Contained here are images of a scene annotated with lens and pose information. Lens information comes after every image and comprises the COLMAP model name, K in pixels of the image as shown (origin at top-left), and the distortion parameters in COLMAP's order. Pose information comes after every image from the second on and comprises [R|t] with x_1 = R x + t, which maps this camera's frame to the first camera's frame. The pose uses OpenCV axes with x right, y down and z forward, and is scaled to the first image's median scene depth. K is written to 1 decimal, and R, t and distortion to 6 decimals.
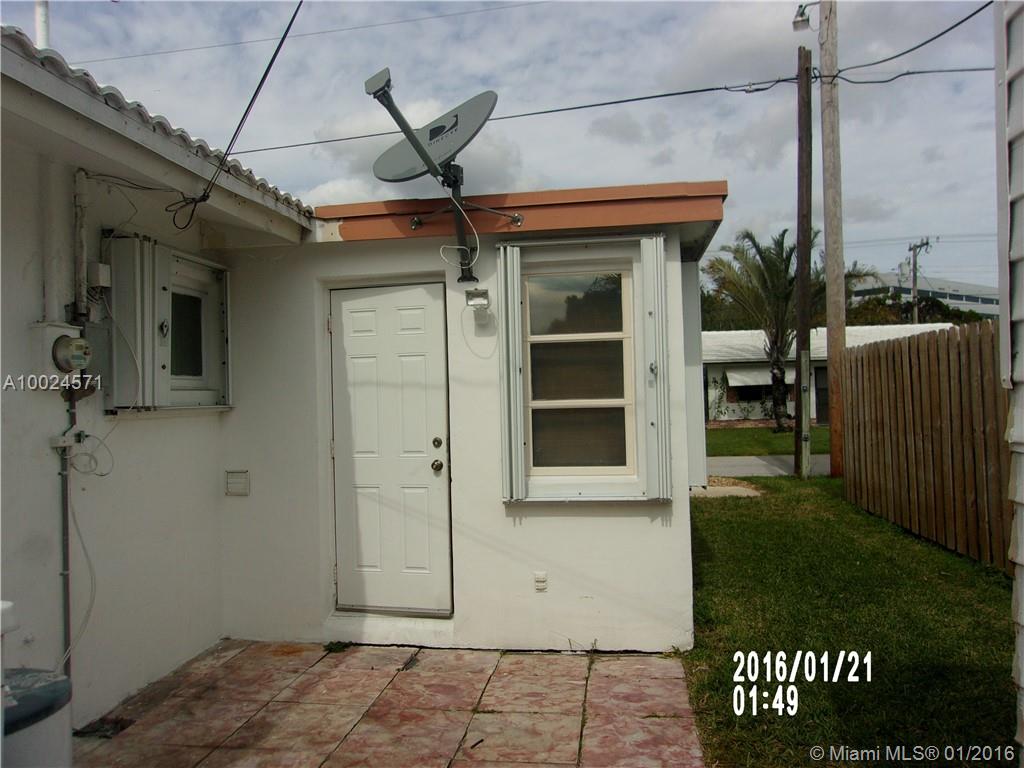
lens RADIAL K [[809.8, 0, 509.4], [0, 809.8, 382.3], [0, 0, 1]] dist [-0.004805, 0.012110]
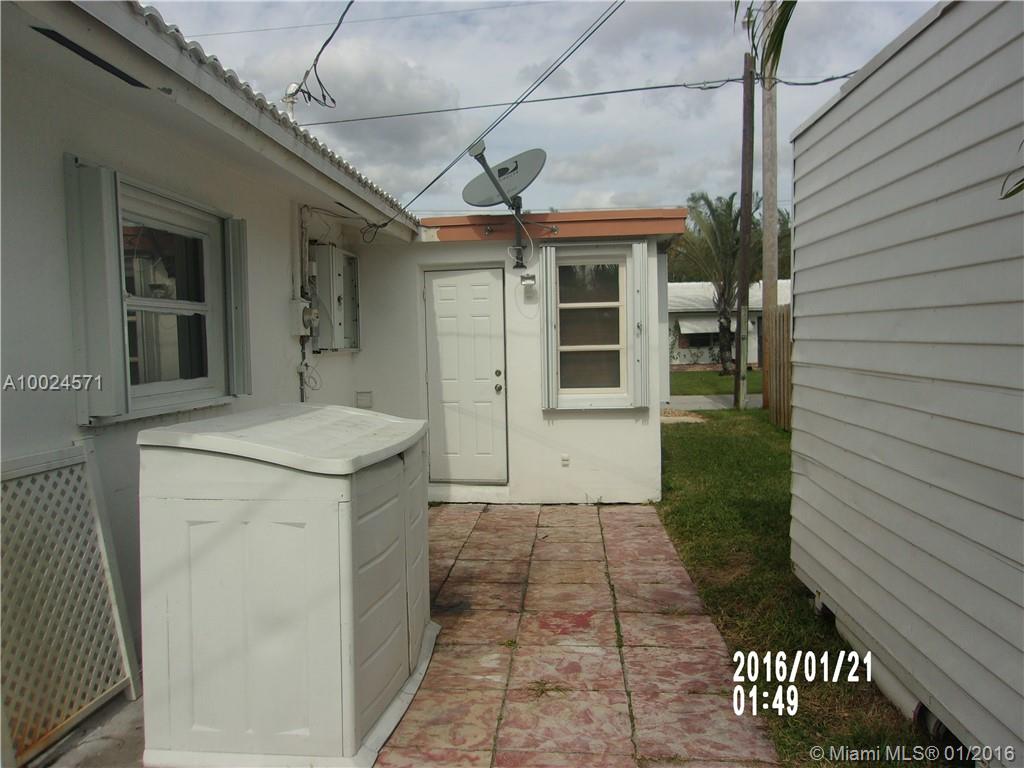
lens RADIAL K [[809.8, 0, 512.2], [0, 809.8, 383.8], [0, 0, 1]] dist [-0.004805, 0.012110]
pose [[0.998107, 0.000579, 0.061494, -0.158932], [-0.004815, 0.997622, 0.068760, -0.010737], [-0.061308, -0.068926, 0.995736, -0.541300]]
